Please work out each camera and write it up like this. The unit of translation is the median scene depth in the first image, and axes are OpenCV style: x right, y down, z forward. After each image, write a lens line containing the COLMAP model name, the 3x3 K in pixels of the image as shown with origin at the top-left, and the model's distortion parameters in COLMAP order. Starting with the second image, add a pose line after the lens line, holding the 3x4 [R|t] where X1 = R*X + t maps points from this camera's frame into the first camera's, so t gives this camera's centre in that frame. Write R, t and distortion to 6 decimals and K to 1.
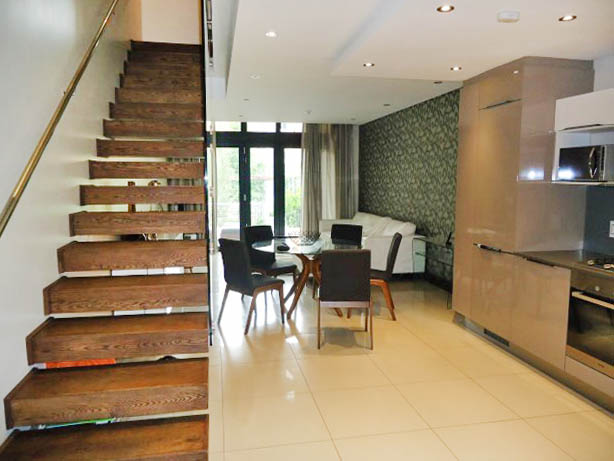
lens RADIAL K [[449.8, 0, 305.7], [0, 449.8, 230.3], [0, 0, 1]] dist [-0.009281, 0.009476]
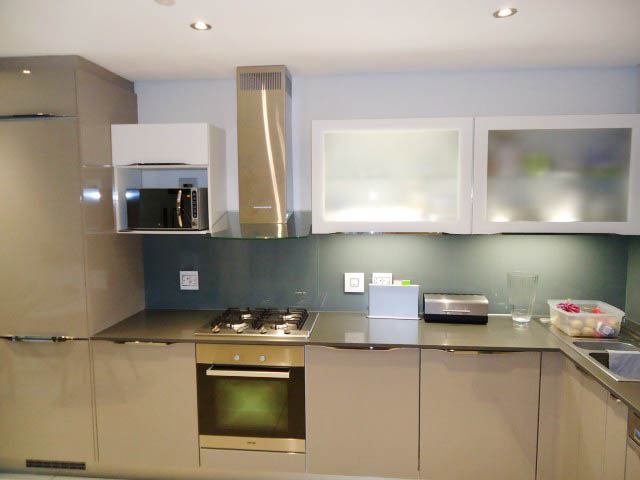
lens RADIAL K [[468.9, 0, 319.3], [0, 468.9, 241.0], [0, 0, 1]] dist [-0.009281, 0.009476]
pose [[0.305639, -0.102454, 0.946619, -0.096492], [0.129424, 0.989437, 0.065301, -0.102185], [-0.943310, 0.102557, 0.315671, 0.437809]]
